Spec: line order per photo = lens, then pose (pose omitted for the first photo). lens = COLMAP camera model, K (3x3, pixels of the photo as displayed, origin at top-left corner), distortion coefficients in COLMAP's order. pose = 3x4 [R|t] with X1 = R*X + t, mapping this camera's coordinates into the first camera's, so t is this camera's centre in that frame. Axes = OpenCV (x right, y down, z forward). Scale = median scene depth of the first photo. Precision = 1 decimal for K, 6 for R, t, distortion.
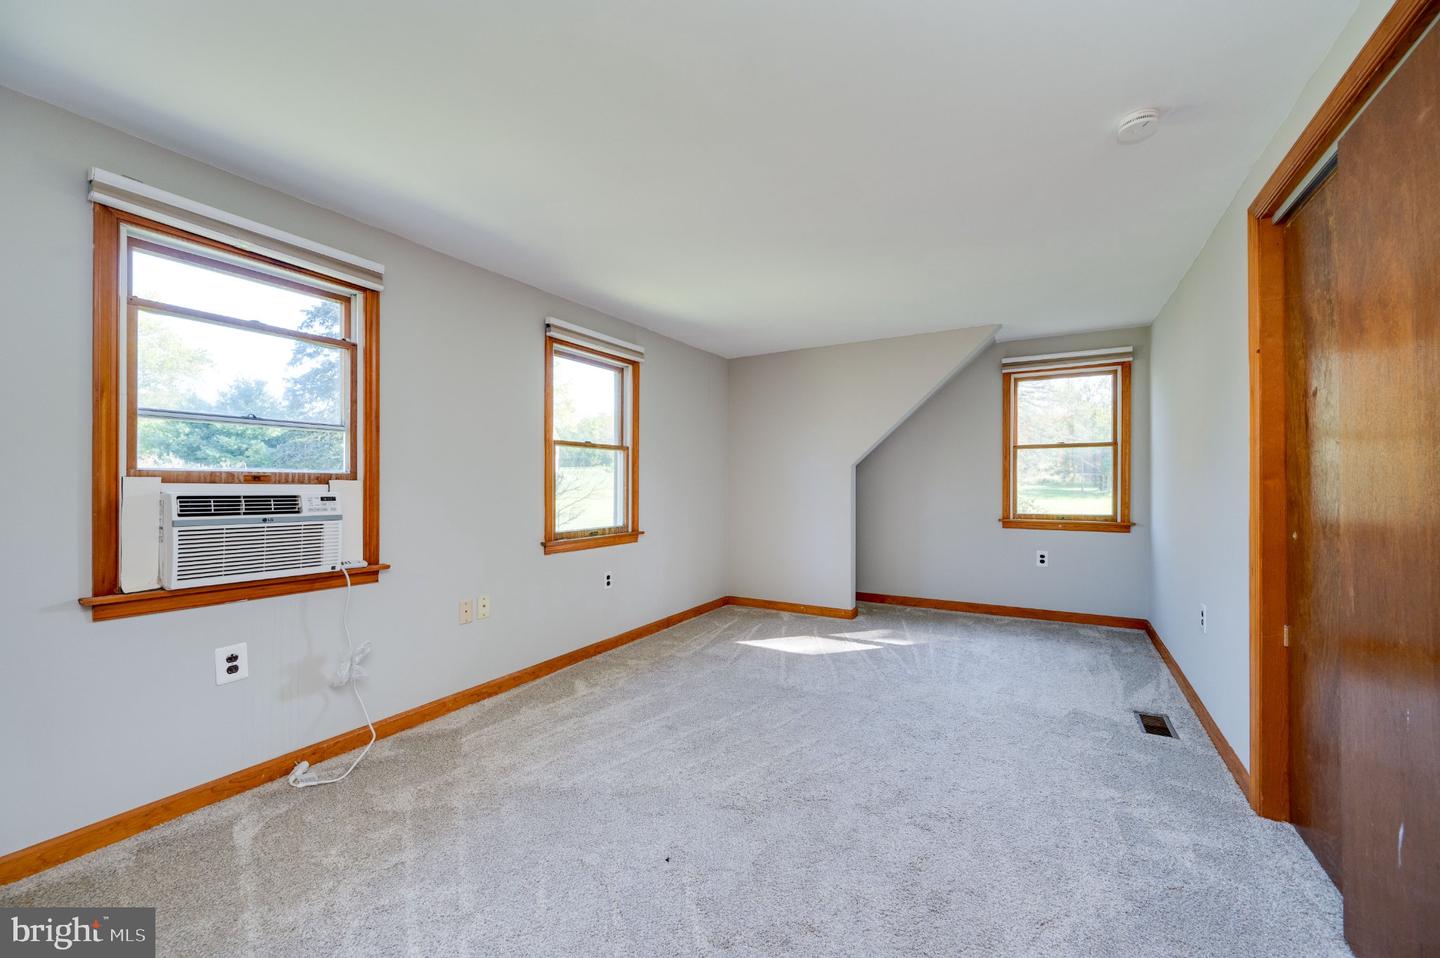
lens RADIAL K [[566.9, 0, 725.6], [0, 566.9, 484.4], [0, 0, 1]] dist [-0.000841, -0.000242]
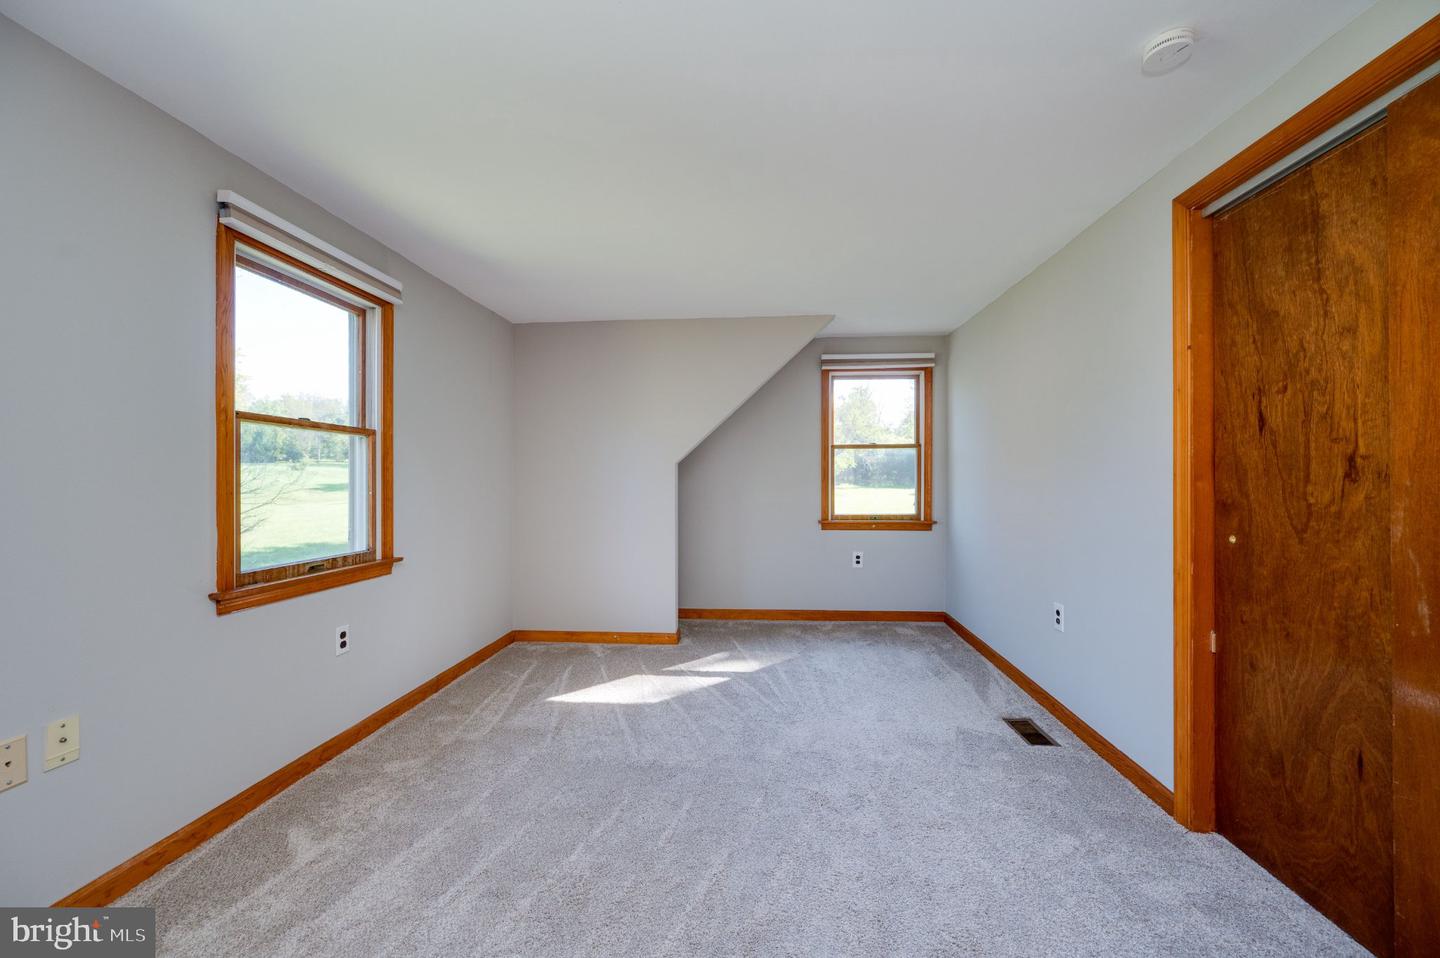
lens RADIAL K [[566.9, 0, 725.6], [0, 566.9, 484.4], [0, 0, 1]] dist [-0.000841, -0.000242]
pose [[0.901814, -0.003712, 0.432108, -0.090939], [0.003211, 0.999993, 0.001888, -0.003715], [-0.432112, -0.000316, 0.901820, 0.235633]]
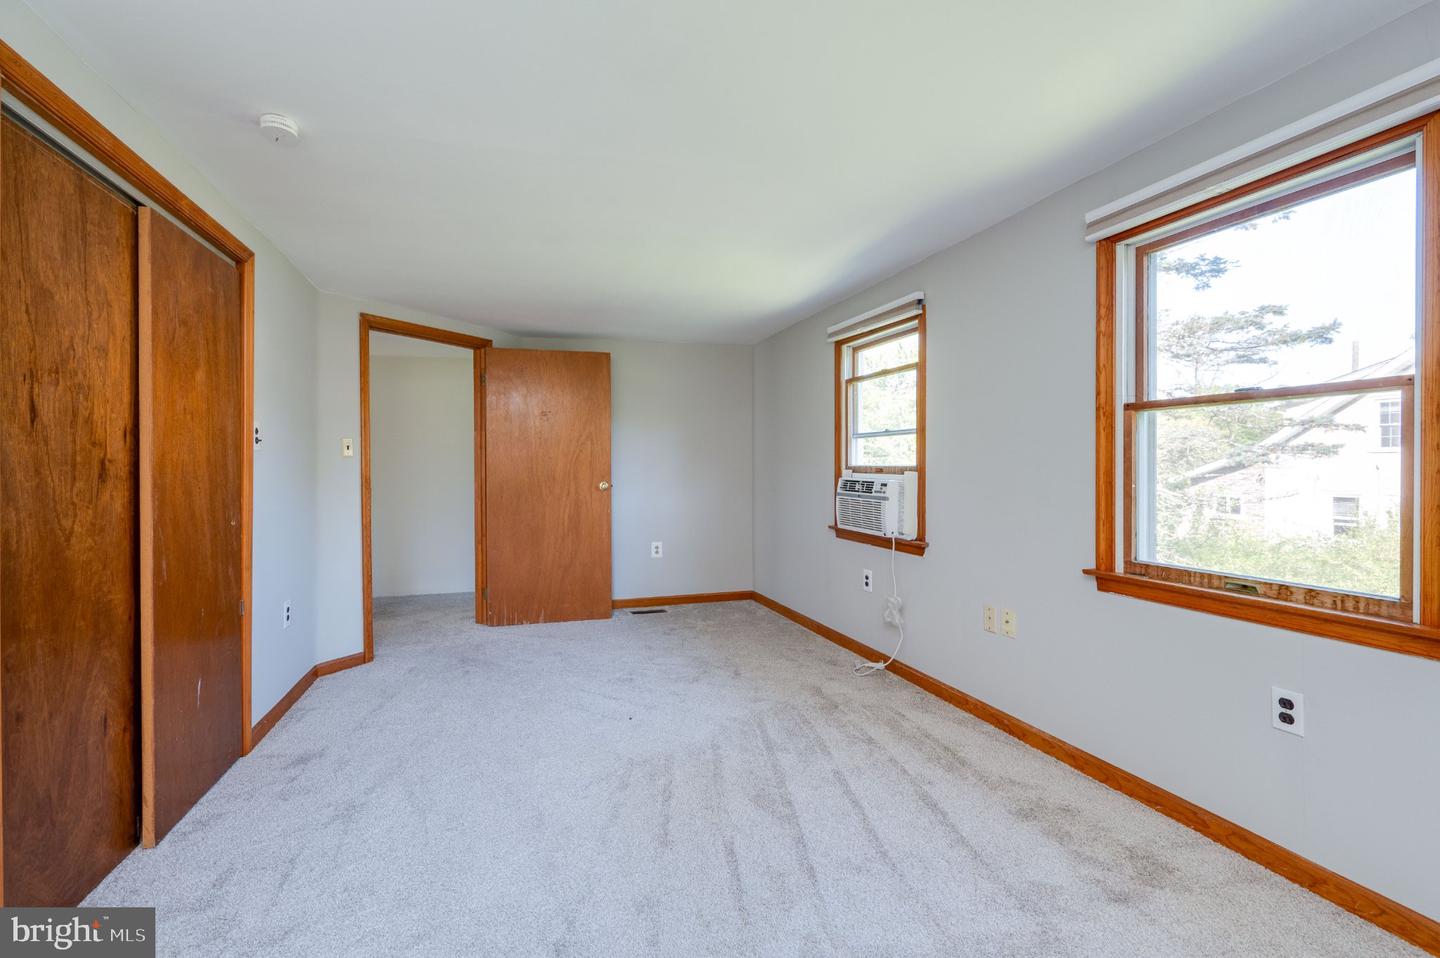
lens RADIAL K [[629.9, 0, 684.6], [0, 629.9, 464.0], [0, 0, 1]] dist [0.025137, 0.000193]
pose [[-0.699911, 0.000208, -0.714230, 0.432923], [0.002923, 0.999992, -0.002574, -0.013525], [0.714224, -0.003889, -0.699906, 0.980651]]
